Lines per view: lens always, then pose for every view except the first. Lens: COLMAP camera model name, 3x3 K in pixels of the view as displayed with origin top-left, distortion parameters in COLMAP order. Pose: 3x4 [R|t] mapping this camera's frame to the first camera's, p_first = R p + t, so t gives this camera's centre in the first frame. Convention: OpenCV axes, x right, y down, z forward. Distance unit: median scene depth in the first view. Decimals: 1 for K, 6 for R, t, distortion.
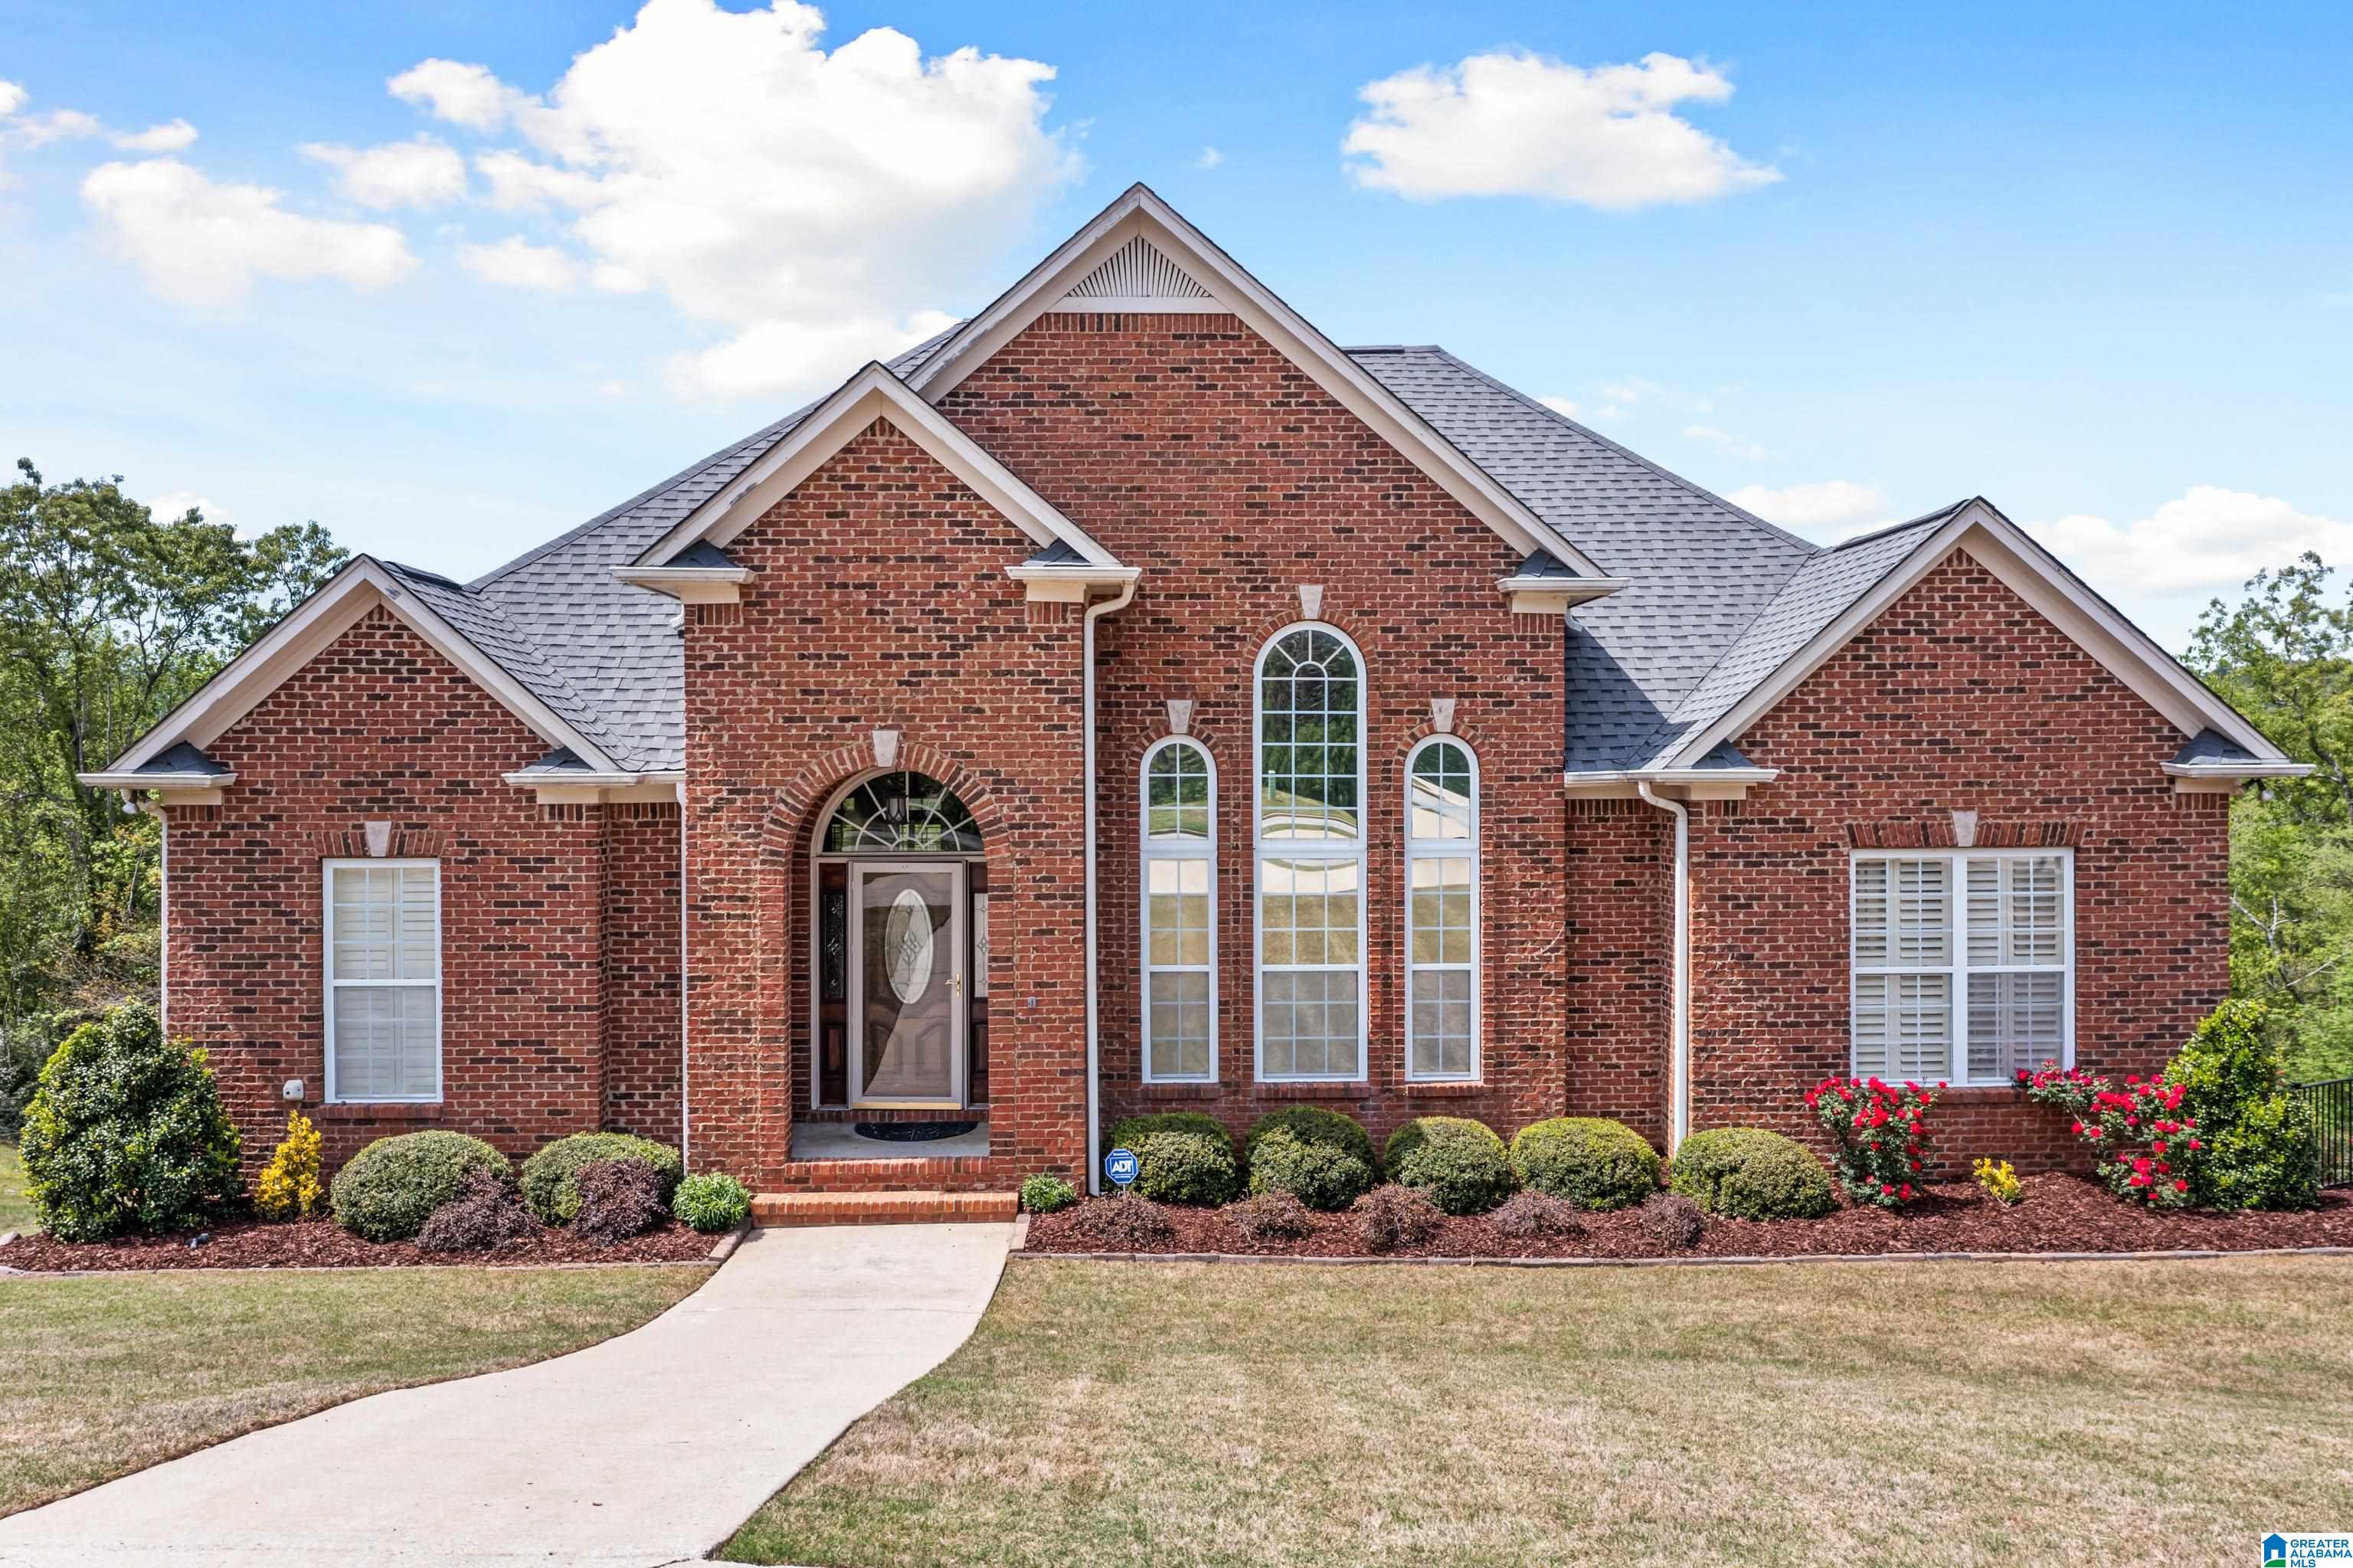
lens RADIAL K [[1871.7, 0, 1176.5], [0, 1871.7, 784.0], [0, 0, 1]] dist [-0.021099, 0.015842]
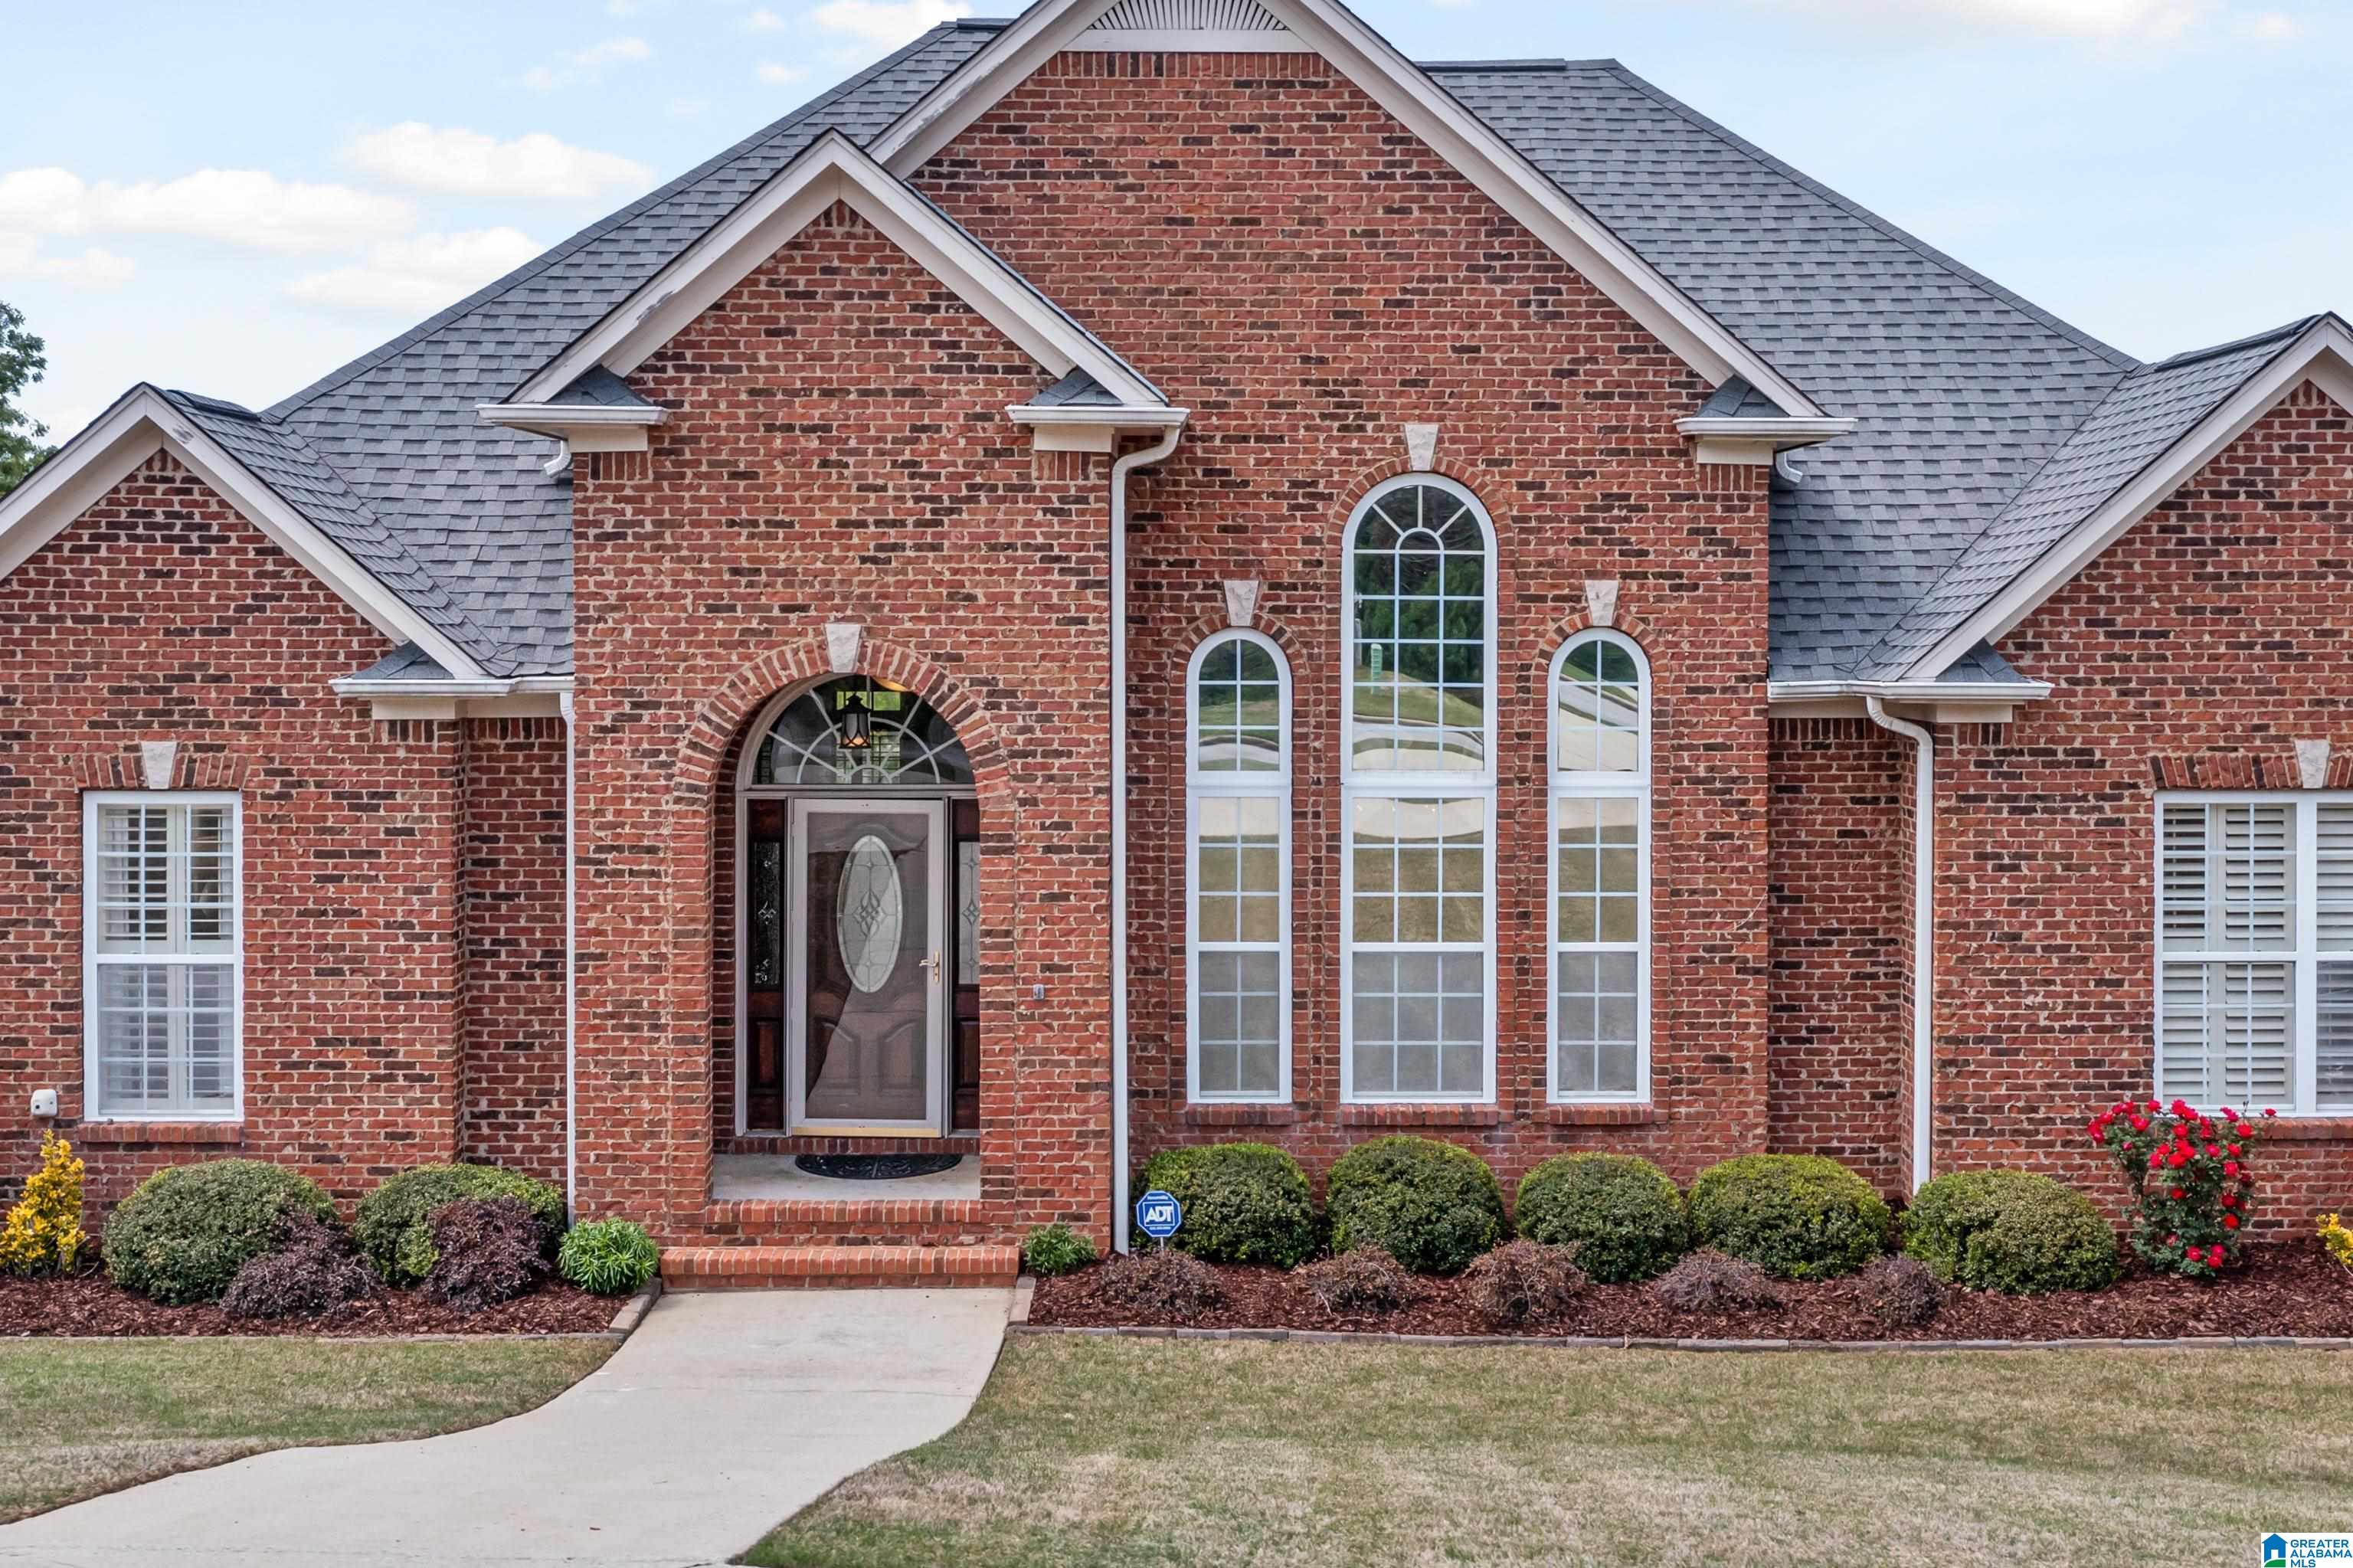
lens RADIAL K [[1871.7, 0, 1176.5], [0, 1871.7, 784.0], [0, 0, 1]] dist [-0.021099, 0.015842]
pose [[0.999798, 0.005053, -0.019447, -0.008862], [-0.005020, 0.999986, 0.001739, 0.033086], [0.019455, -0.001641, 0.999809, 0.263275]]
